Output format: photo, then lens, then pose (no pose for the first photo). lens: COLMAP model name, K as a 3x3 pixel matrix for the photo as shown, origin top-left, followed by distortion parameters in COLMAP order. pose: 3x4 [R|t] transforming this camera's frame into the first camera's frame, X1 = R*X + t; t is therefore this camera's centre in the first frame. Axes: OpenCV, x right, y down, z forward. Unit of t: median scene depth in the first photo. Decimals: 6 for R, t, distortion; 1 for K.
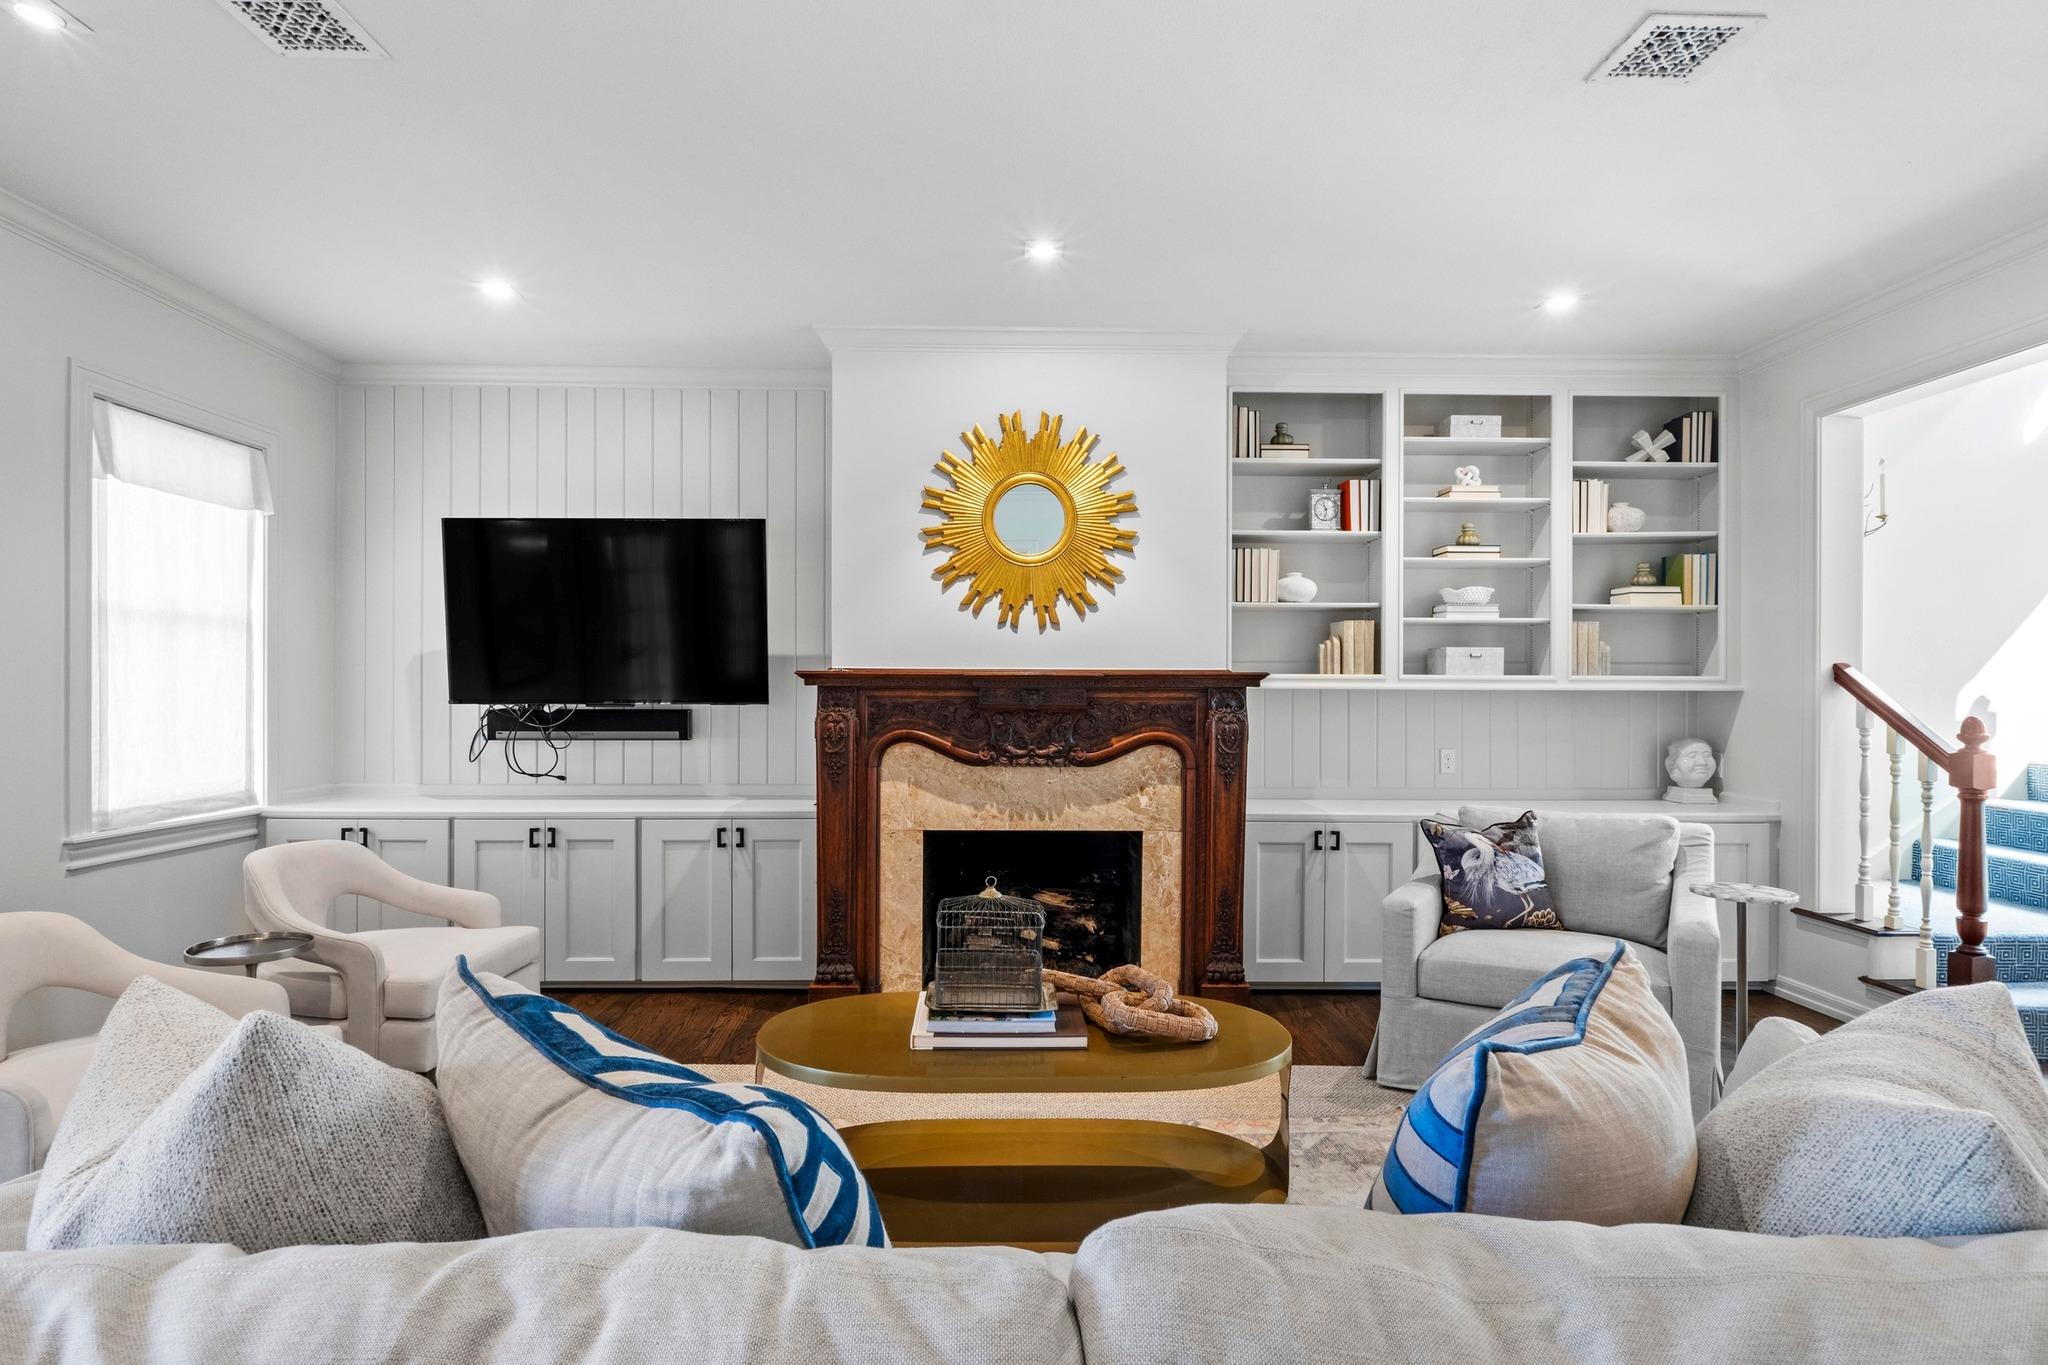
lens RADIAL K [[1061.9, 0, 1022.1], [0, 1061.9, 688.8], [0, 0, 1]] dist [-0.000561, -0.000071]
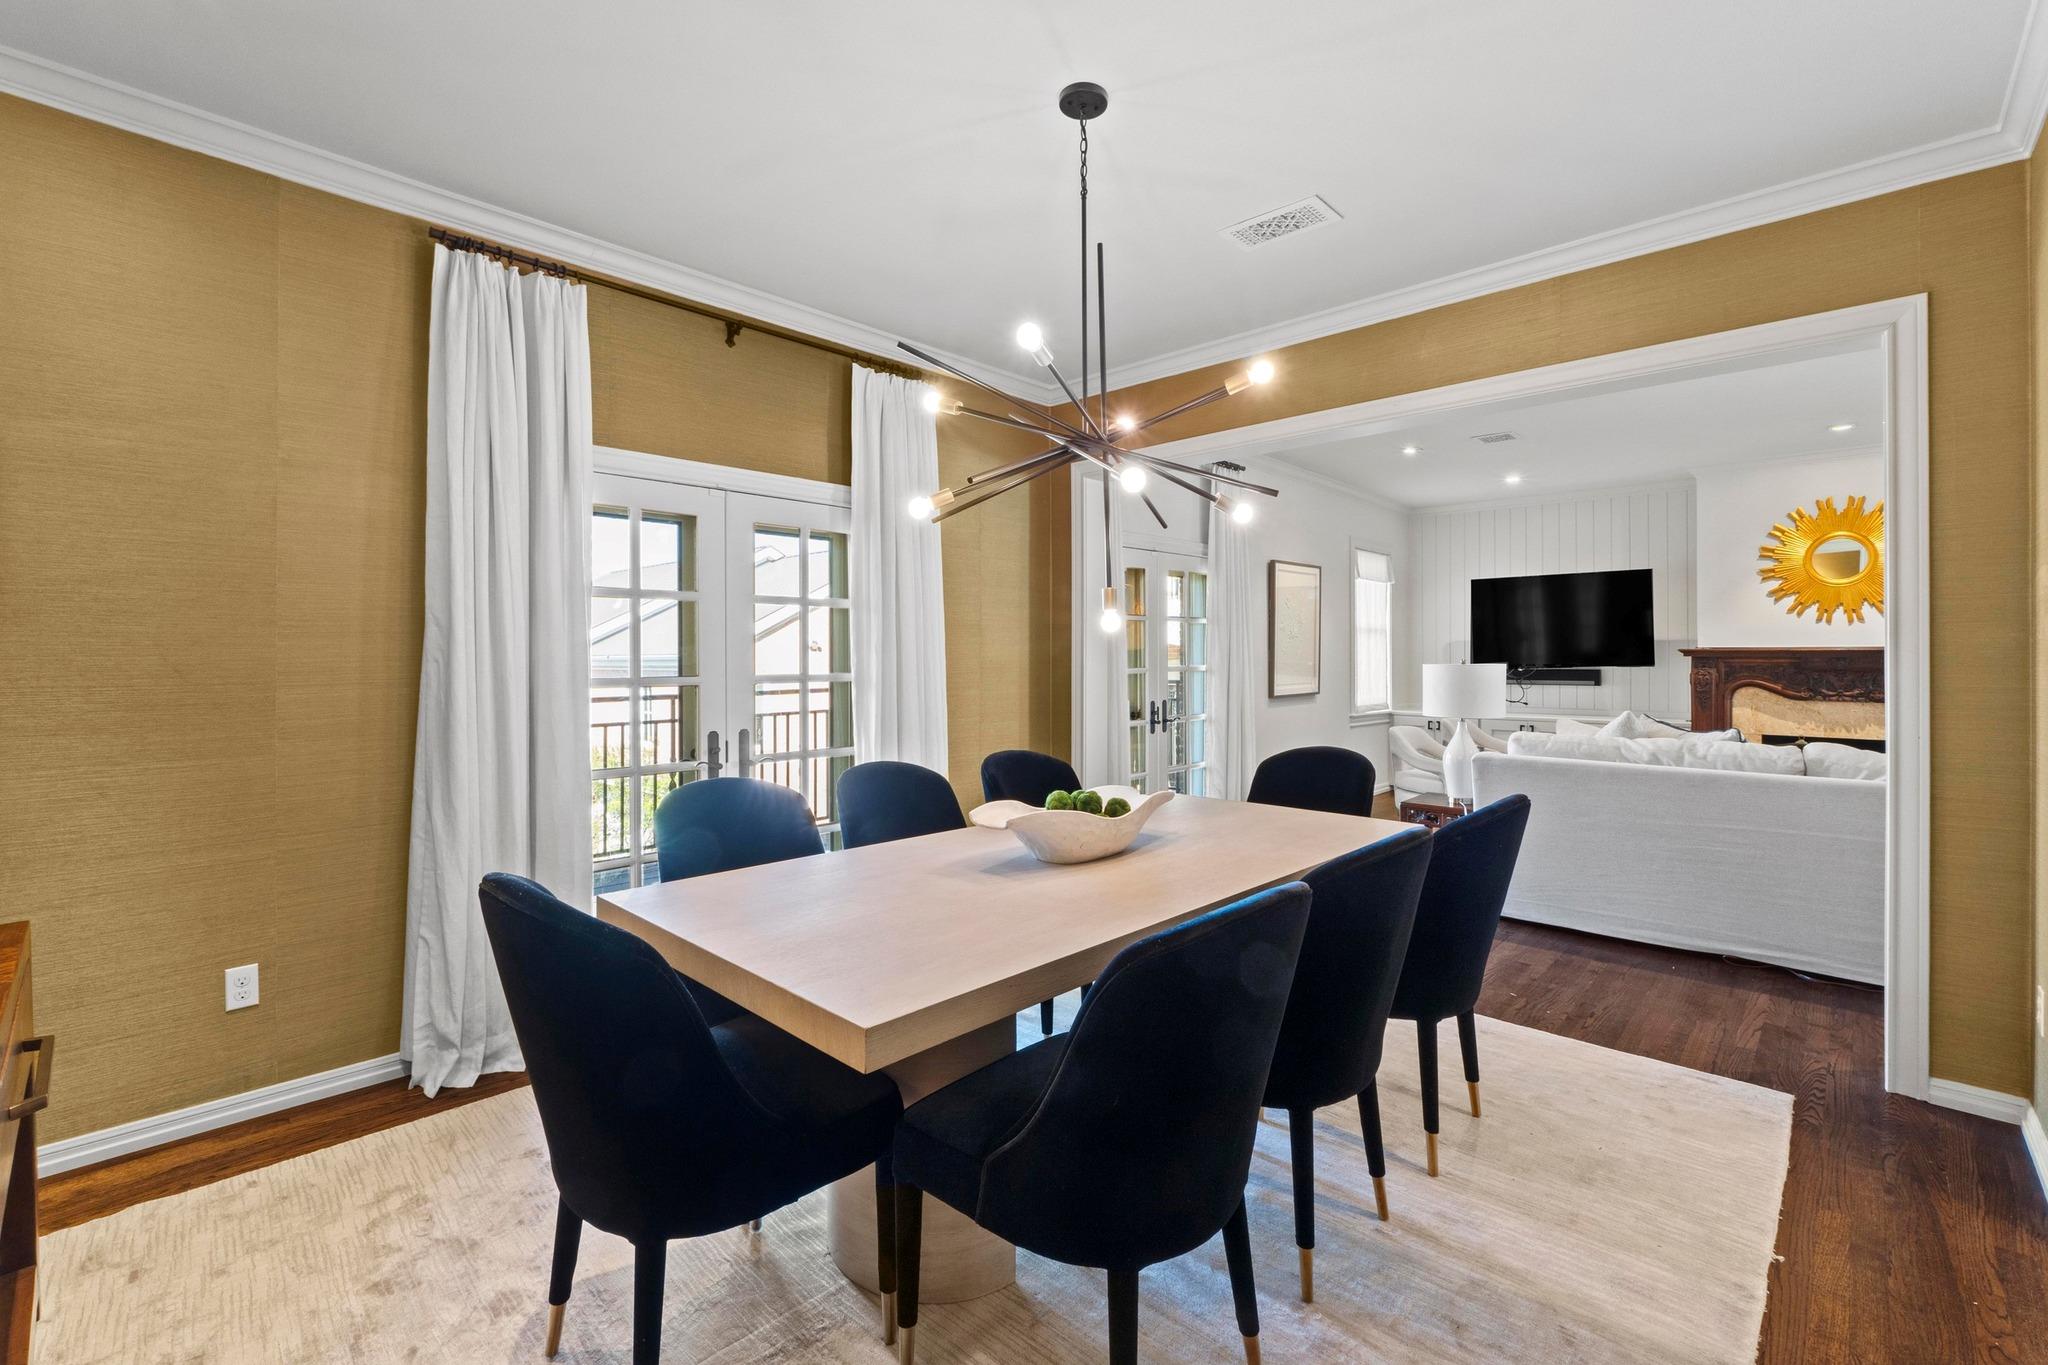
lens RADIAL K [[879.7, 0, 1026.7], [0, 879.7, 656.6], [0, 0, 1]] dist [-0.007235, 0.000076]
pose [[0.707191, -0.004804, -0.707006, 0.075715], [0.003785, 0.999988, -0.003008, -0.002423], [0.707012, -0.000548, 0.707201, -0.928557]]
